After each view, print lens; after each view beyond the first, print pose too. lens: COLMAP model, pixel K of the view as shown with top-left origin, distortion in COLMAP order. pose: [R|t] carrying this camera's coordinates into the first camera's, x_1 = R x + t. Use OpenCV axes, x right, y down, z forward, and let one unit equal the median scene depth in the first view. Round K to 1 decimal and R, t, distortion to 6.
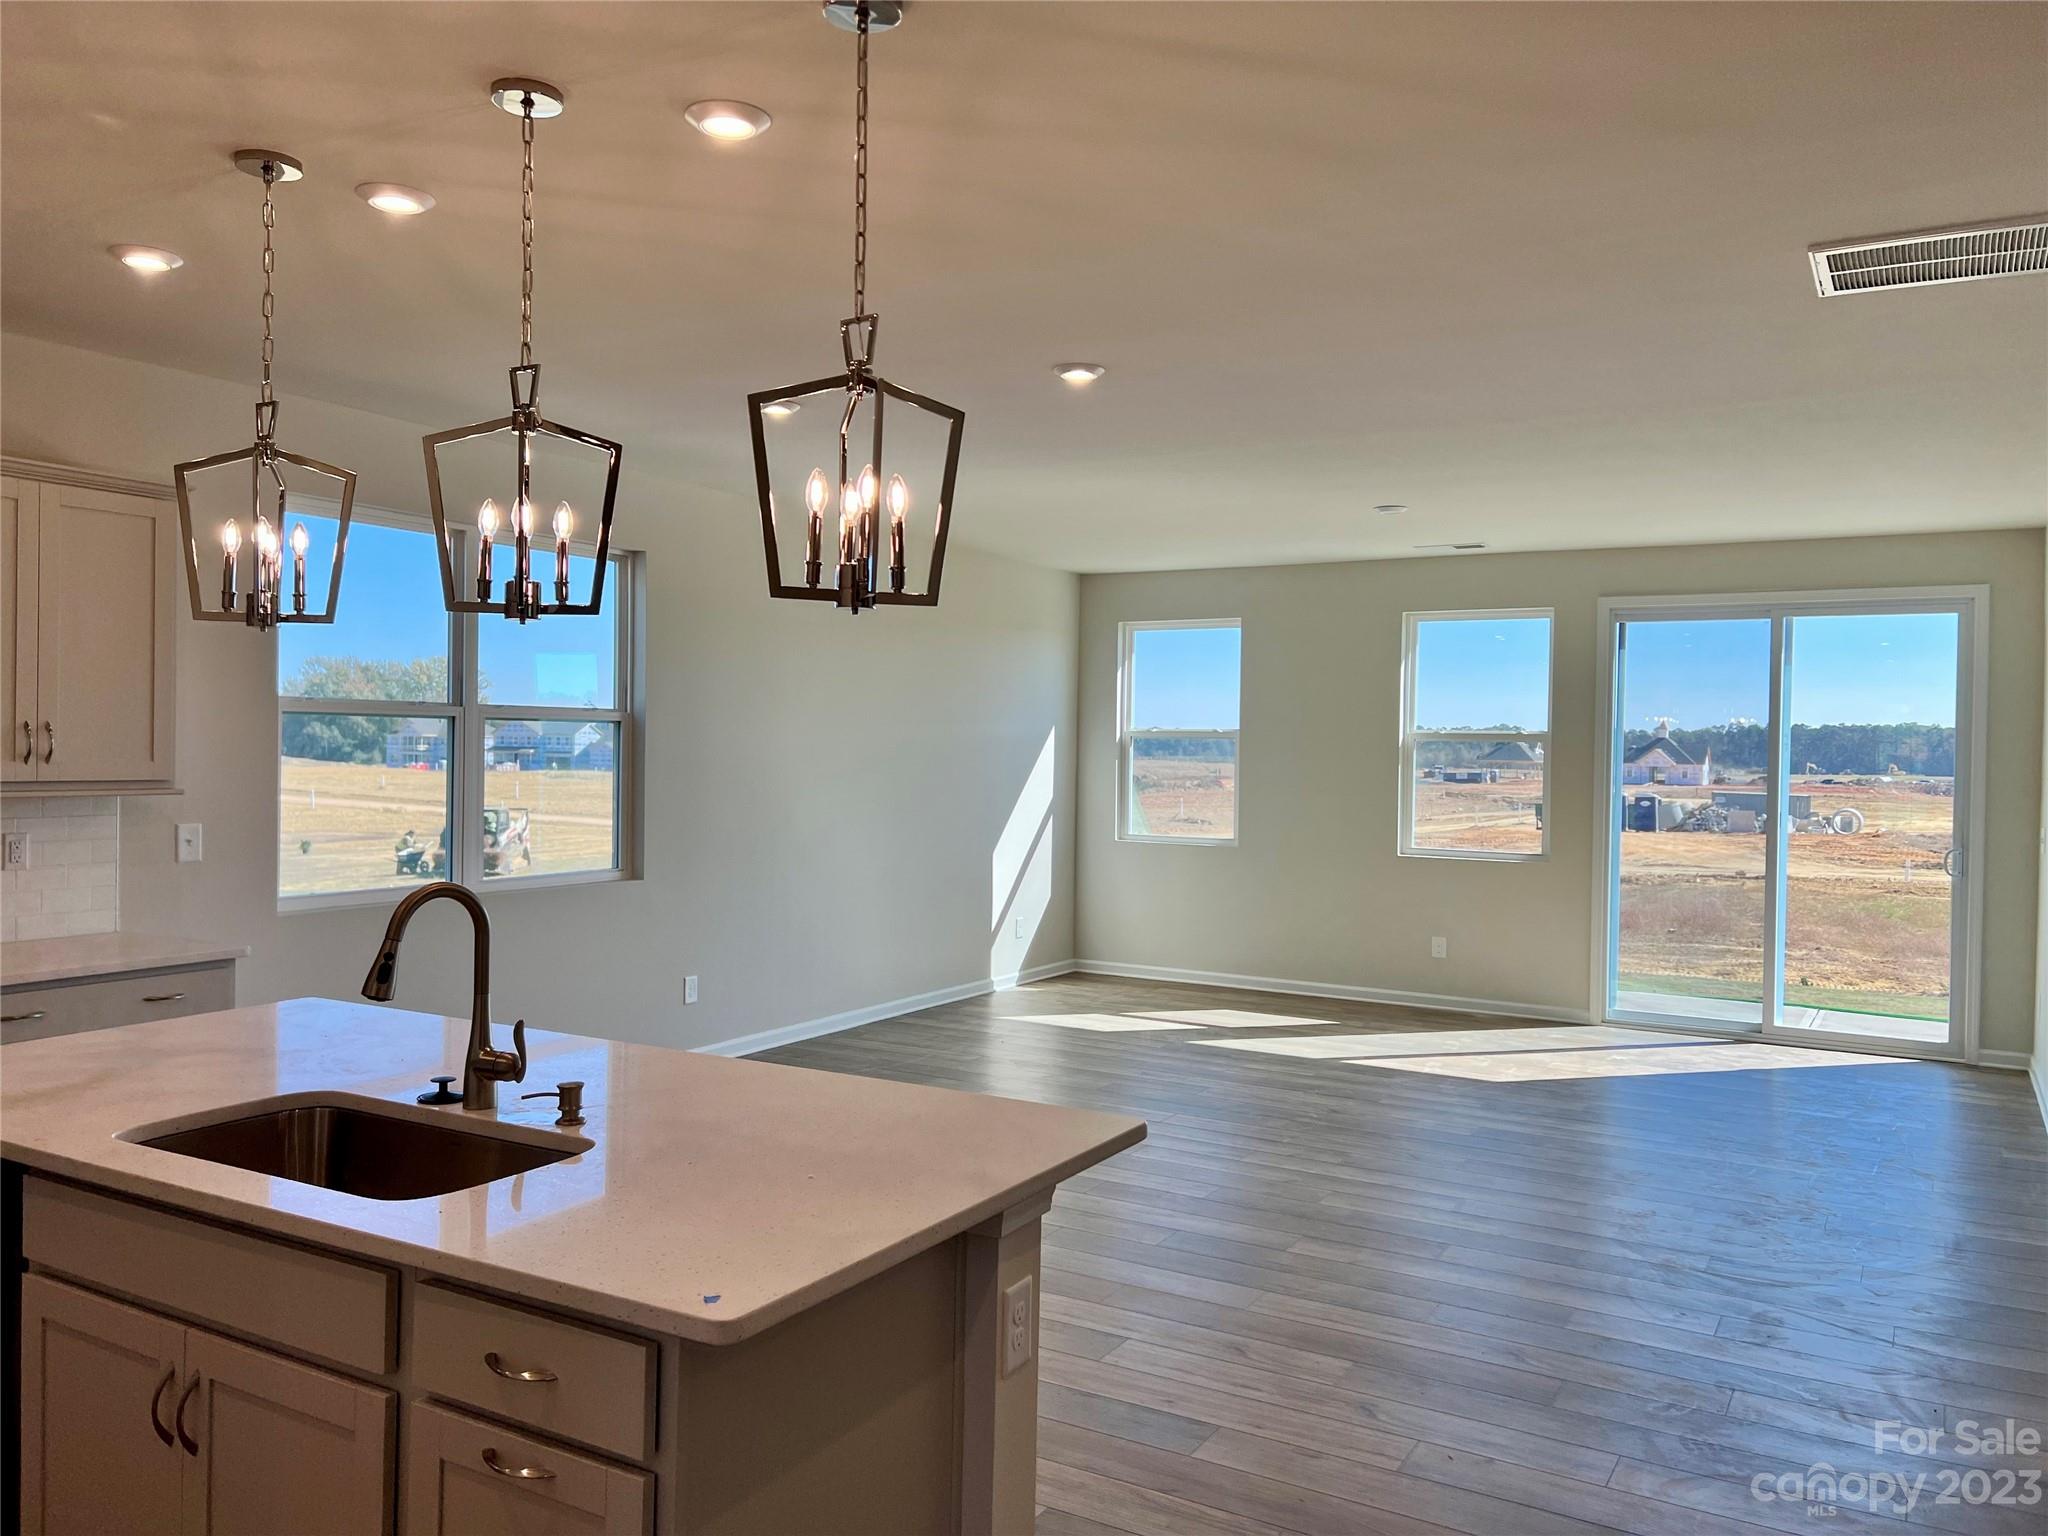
lens RADIAL K [[1544.7, 0, 1020.8], [0, 1544.7, 759.0], [0, 0, 1]] dist [0.033453, -0.023784]
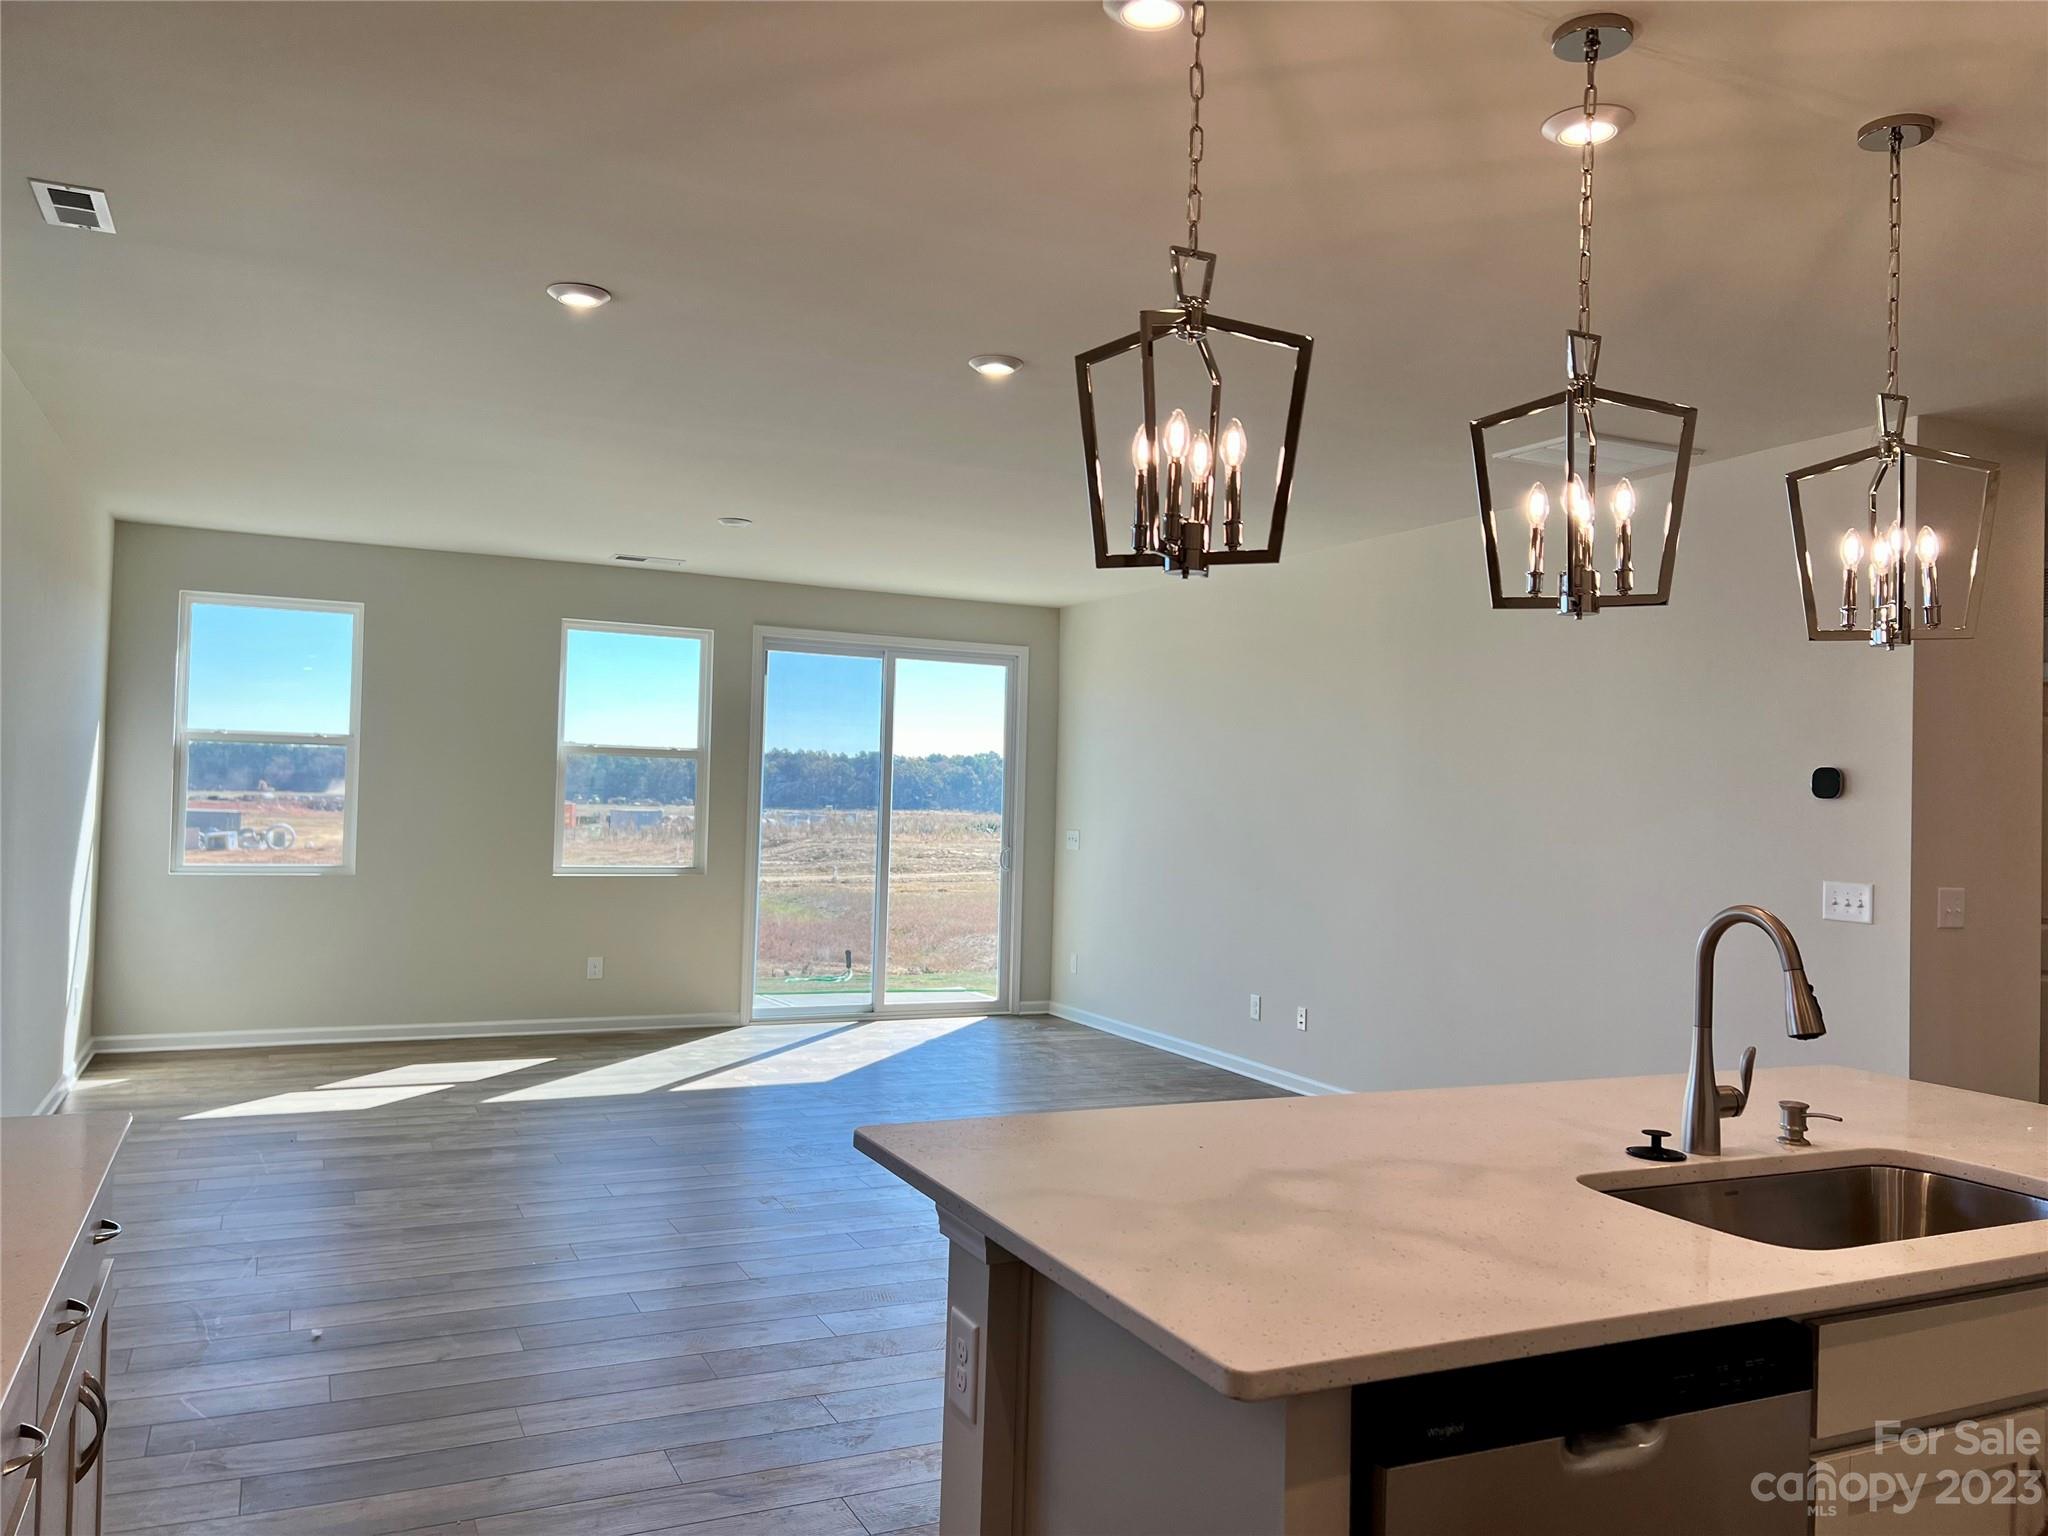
lens RADIAL K [[1544.7, 0, 1023.2], [0, 1544.7, 776.7], [0, 0, 1]] dist [0.033453, -0.023784]
pose [[0.544450, 0.010599, 0.838727, -0.399767], [-0.011517, 0.999920, -0.005160, 0.003498], [-0.838715, -0.006850, 0.544528, 0.250595]]
